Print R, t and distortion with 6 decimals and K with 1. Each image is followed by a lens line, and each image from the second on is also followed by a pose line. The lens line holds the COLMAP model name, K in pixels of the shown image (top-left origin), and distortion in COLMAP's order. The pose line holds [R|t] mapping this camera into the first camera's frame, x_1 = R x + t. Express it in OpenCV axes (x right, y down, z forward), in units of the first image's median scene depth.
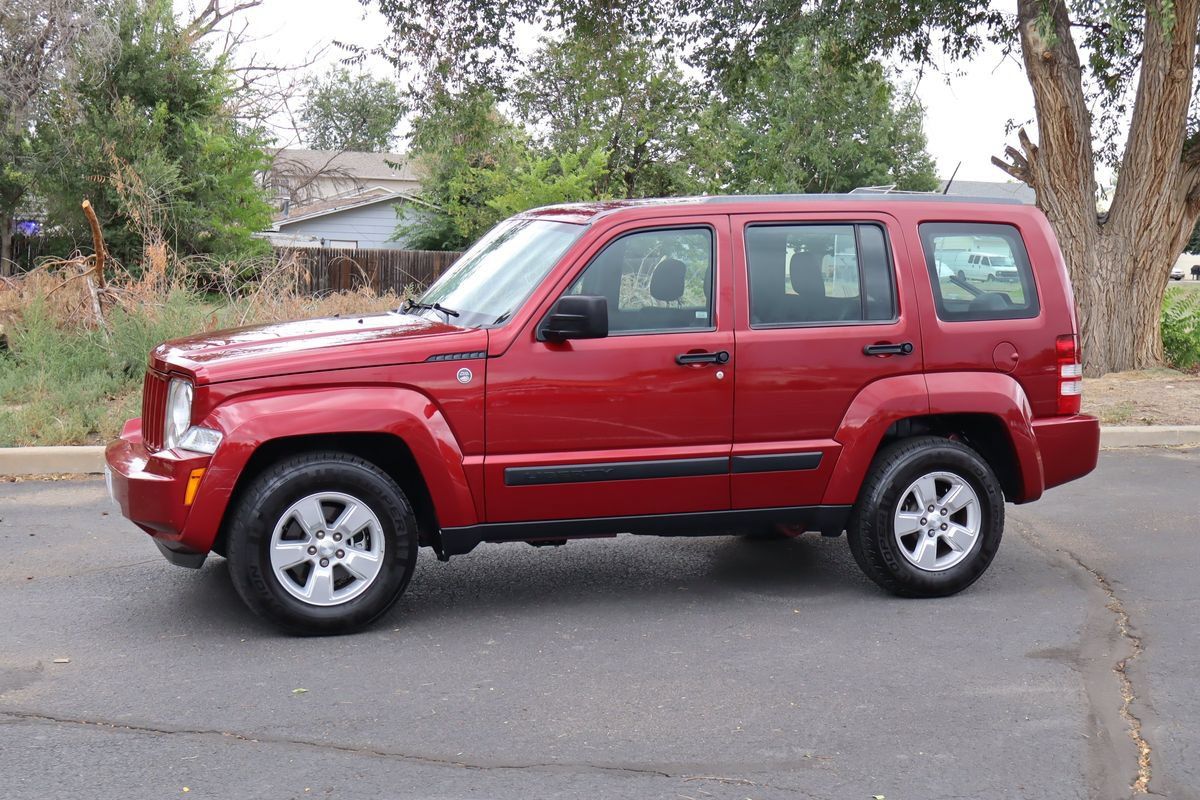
lens RADIAL K [[1636.8, 0, 624.8], [0, 1636.8, 400.7], [0, 0, 1]] dist [-0.005264, -0.009093]
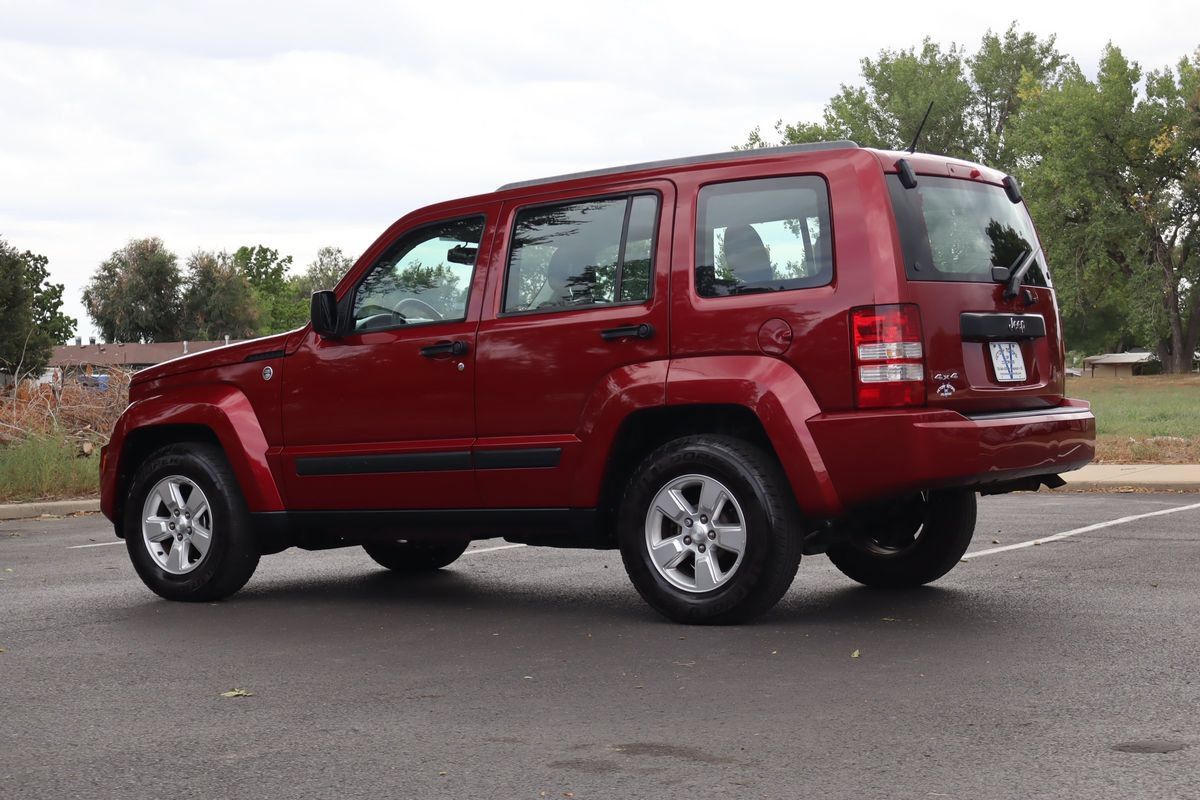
lens RADIAL K [[2202.0, 0, 600.0], [0, 2202.0, 400.0], [0, 0, 1]] dist [0.031613, 0.064583]
pose [[0.556378, -0.033940, -0.830236, 1.175207], [-0.035152, 0.997310, -0.064327, 0.084366], [0.830186, 0.064975, 0.553688, 0.344192]]
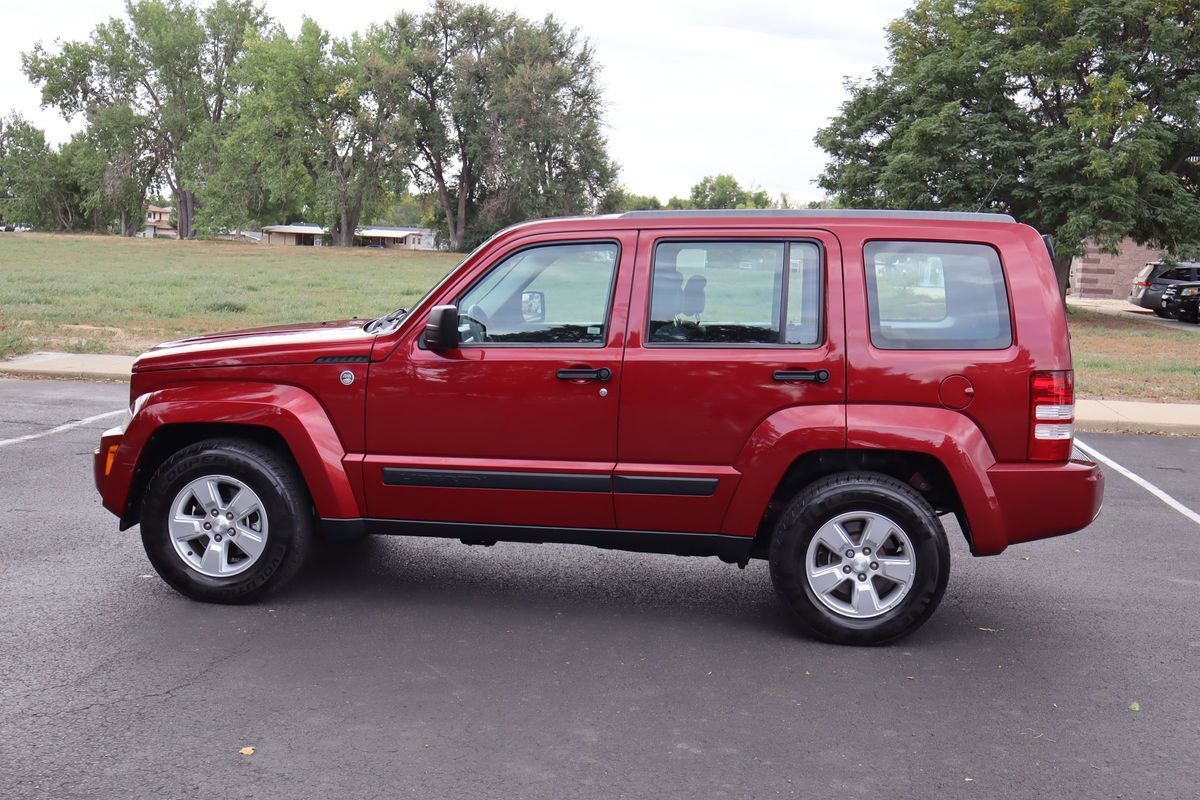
lens RADIAL K [[1440.1, 0, 630.4], [0, 1440.1, 402.2], [0, 0, 1]] dist [0.015702, -0.003357]
pose [[0.889266, 0.062891, -0.453047, 0.463782], [-0.061239, 0.997955, 0.018329, -0.026343], [0.453273, 0.011445, 0.891298, 0.228814]]
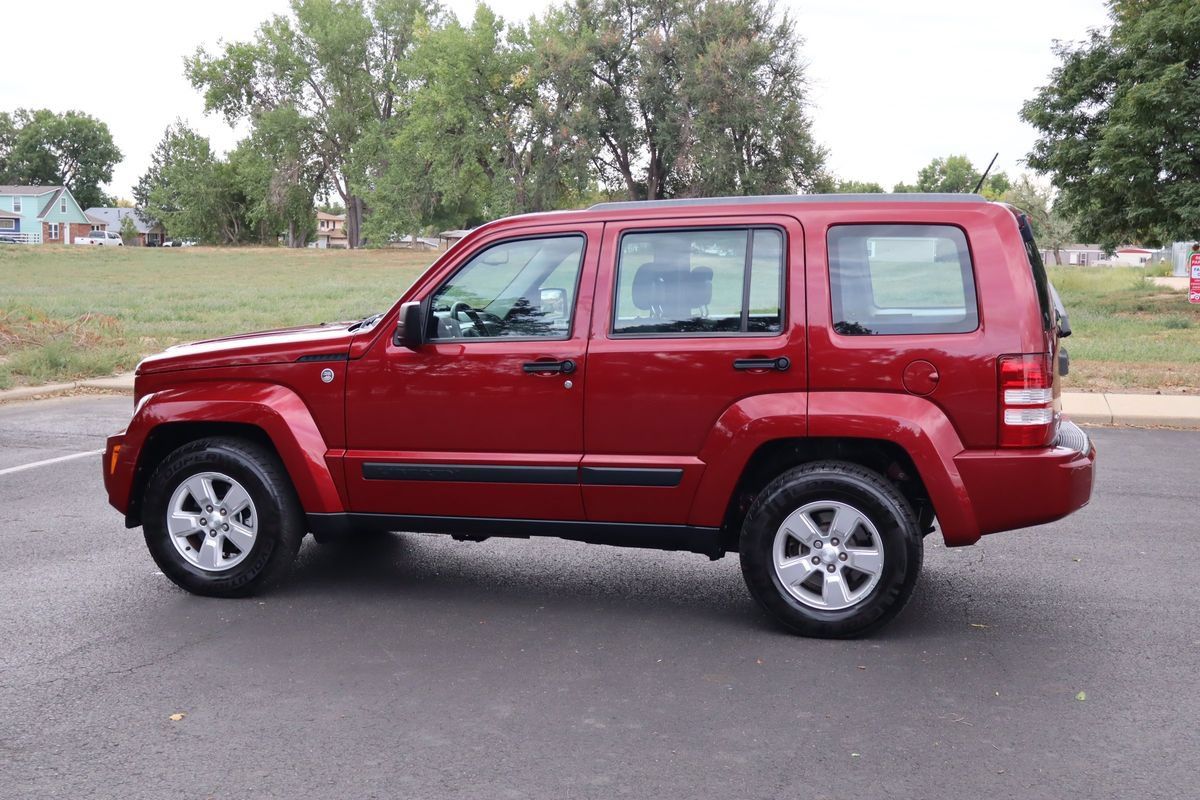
lens RADIAL K [[1636.8, 0, 624.8], [0, 1636.8, 400.7], [0, 0, 1]] dist [-0.005264, -0.009093]
pose [[0.813666, 0.042340, -0.579789, 0.656981], [-0.042555, 0.999007, 0.013233, -0.020193], [0.579774, 0.013905, 0.814659, 0.208516]]
